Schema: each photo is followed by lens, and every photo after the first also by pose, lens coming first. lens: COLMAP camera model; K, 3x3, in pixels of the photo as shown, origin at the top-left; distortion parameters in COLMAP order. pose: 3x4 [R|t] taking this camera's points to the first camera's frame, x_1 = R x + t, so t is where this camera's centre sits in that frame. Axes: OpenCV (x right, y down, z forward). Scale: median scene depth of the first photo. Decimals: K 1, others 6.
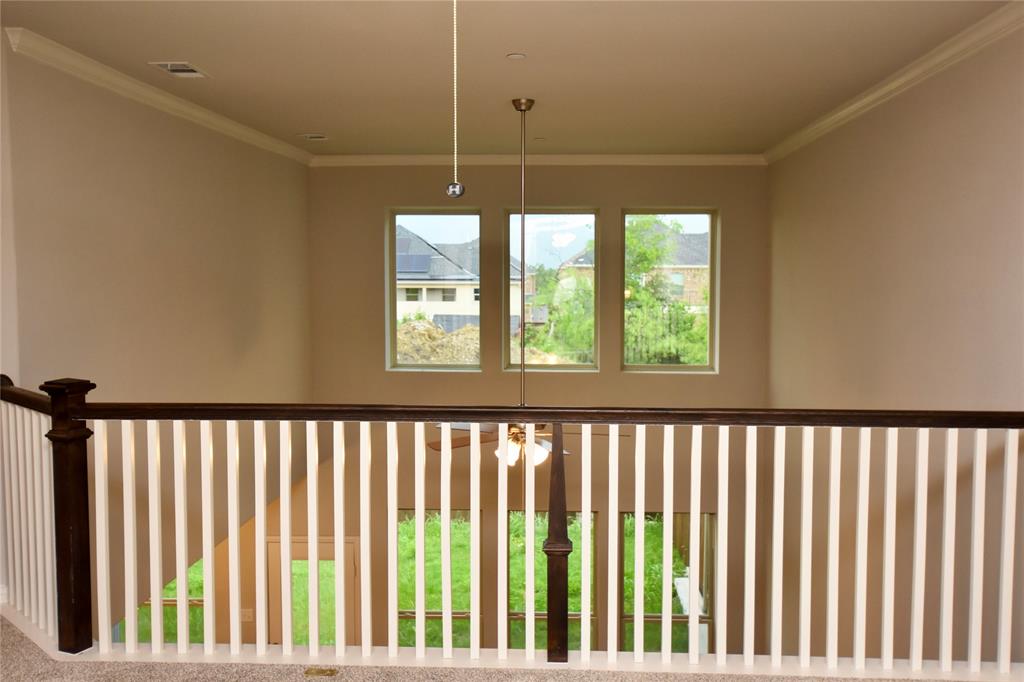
lens RADIAL K [[1003.6, 0, 512.0], [0, 1003.6, 341.0], [0, 0, 1]] dist [0.062082, -0.013690]
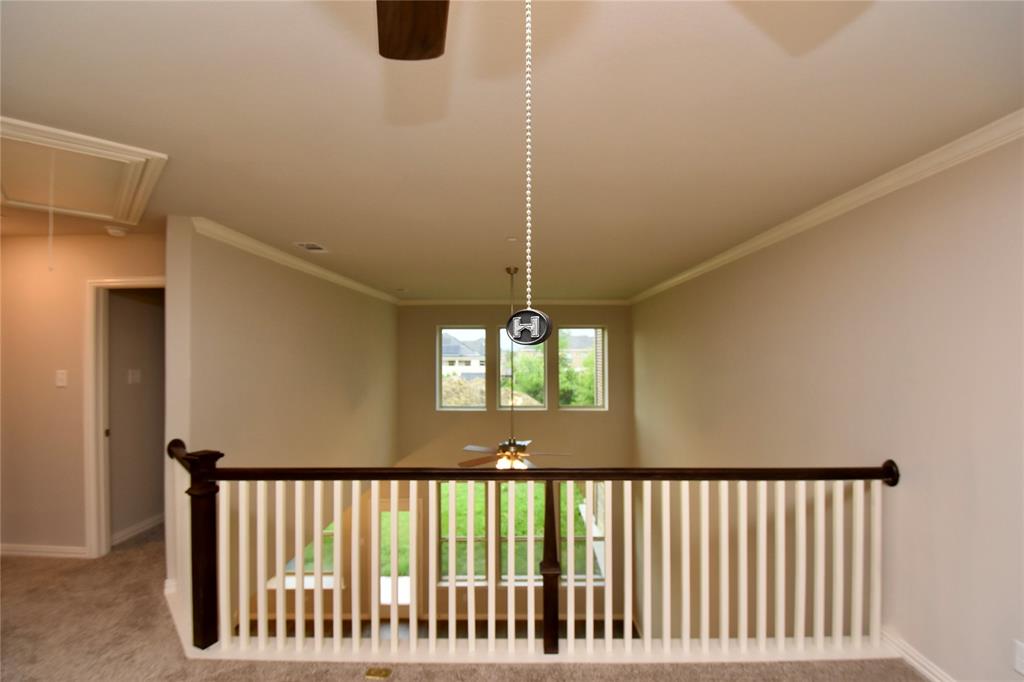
lens RADIAL K [[448.3, 0, 522.3], [0, 448.3, 345.6], [0, 0, 1]] dist [0.008880, -0.018108]
pose [[0.998323, -0.003025, 0.057813, -0.017613], [0.007879, 0.996442, -0.083917, -0.032571], [-0.057354, 0.084231, 0.994794, 0.208942]]
